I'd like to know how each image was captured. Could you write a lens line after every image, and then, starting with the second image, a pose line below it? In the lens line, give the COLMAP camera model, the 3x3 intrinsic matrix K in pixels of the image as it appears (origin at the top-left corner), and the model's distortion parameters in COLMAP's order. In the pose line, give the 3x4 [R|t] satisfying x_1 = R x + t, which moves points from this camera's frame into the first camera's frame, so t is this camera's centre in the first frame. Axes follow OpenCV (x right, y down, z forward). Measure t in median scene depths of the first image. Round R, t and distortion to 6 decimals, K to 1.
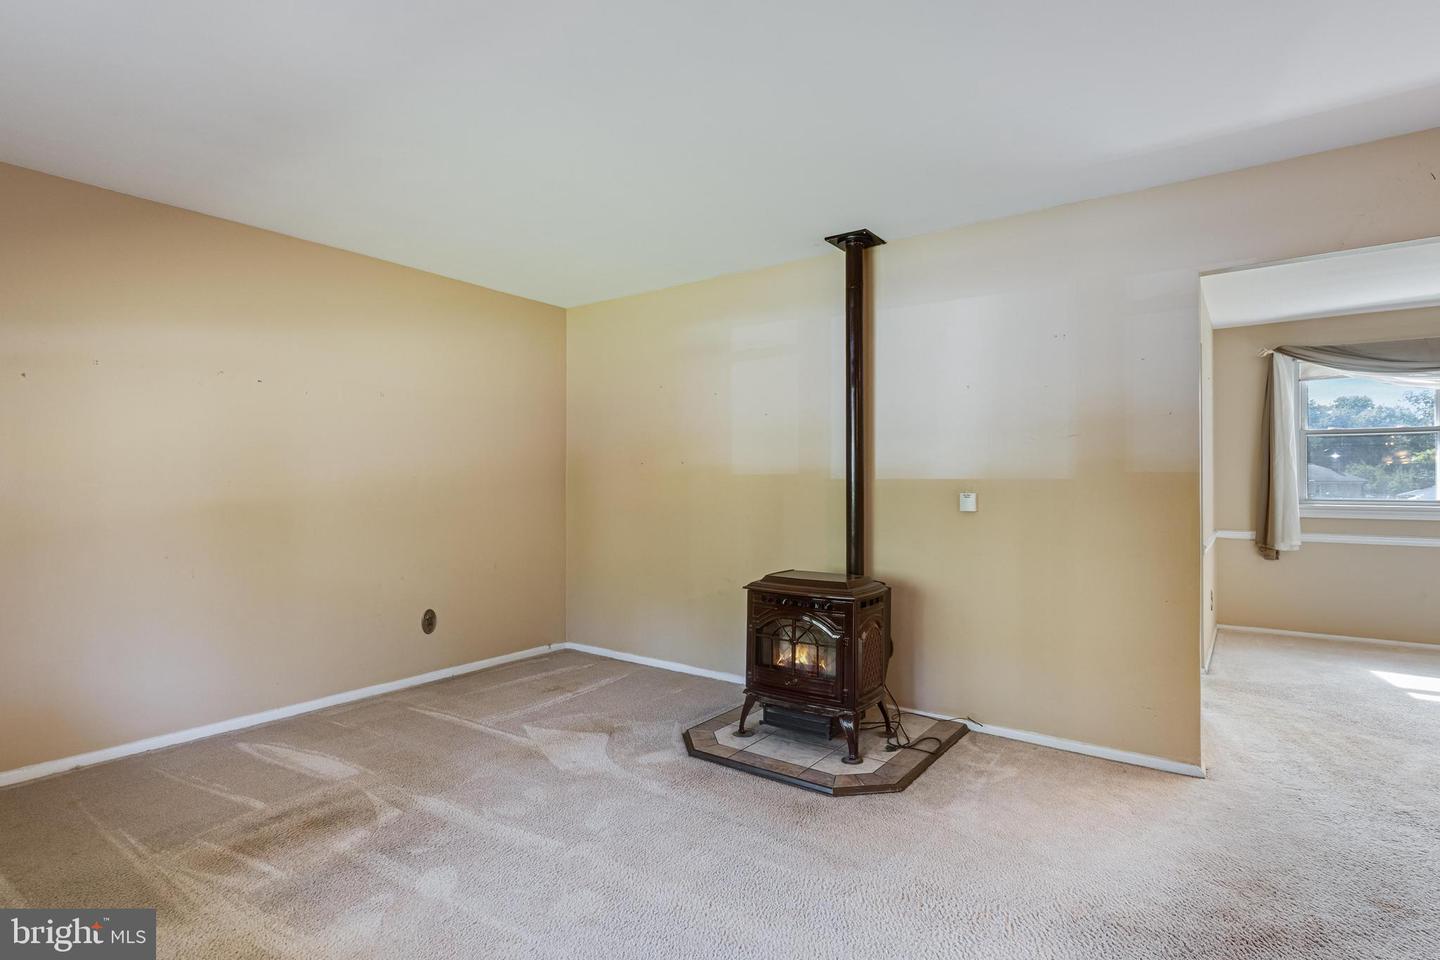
lens RADIAL K [[719.1, 0, 730.9], [0, 719.1, 475.1], [0, 0, 1]] dist [0.001833, -0.000934]
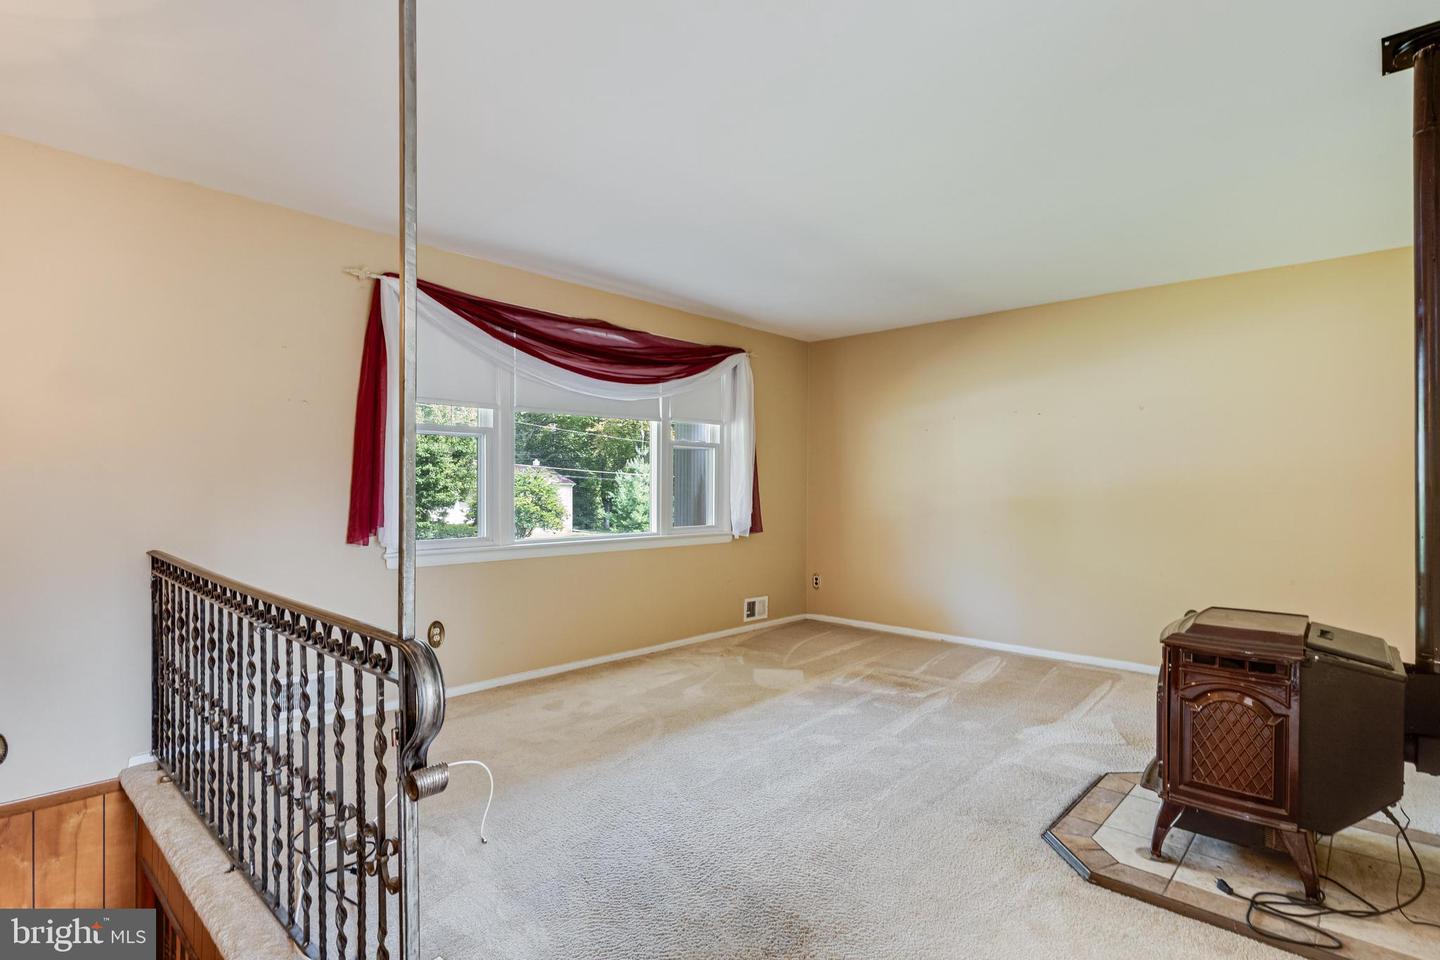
lens RADIAL K [[719.1, 0, 712.6], [0, 719.1, 480.8], [0, 0, 1]] dist [0.001833, -0.000934]
pose [[-0.104709, 0.004509, -0.994493, 1.007477], [0.001141, 0.999990, 0.004414, -0.007215], [0.994502, -0.000672, -0.104713, 0.627990]]
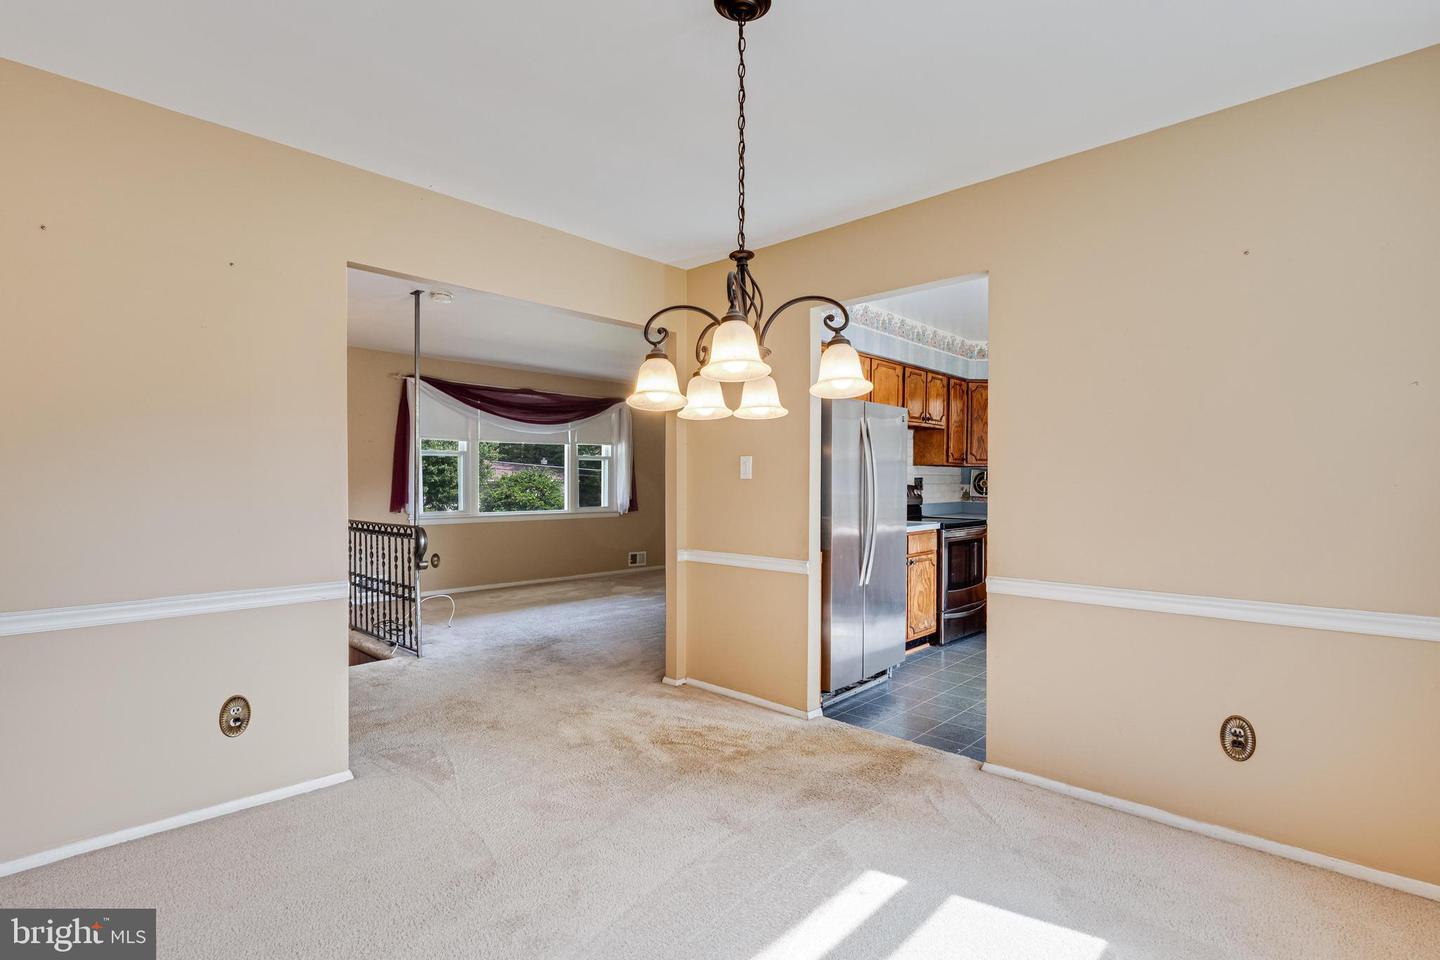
lens RADIAL K [[719.1, 0, 721.6], [0, 719.1, 483.6], [0, 0, 1]] dist [0.001833, -0.000934]
pose [[-0.117417, 0.013373, -0.992993, 2.131013], [0.003681, 0.999908, 0.013031, -0.019766], [0.993076, -0.002125, -0.117456, 1.277036]]
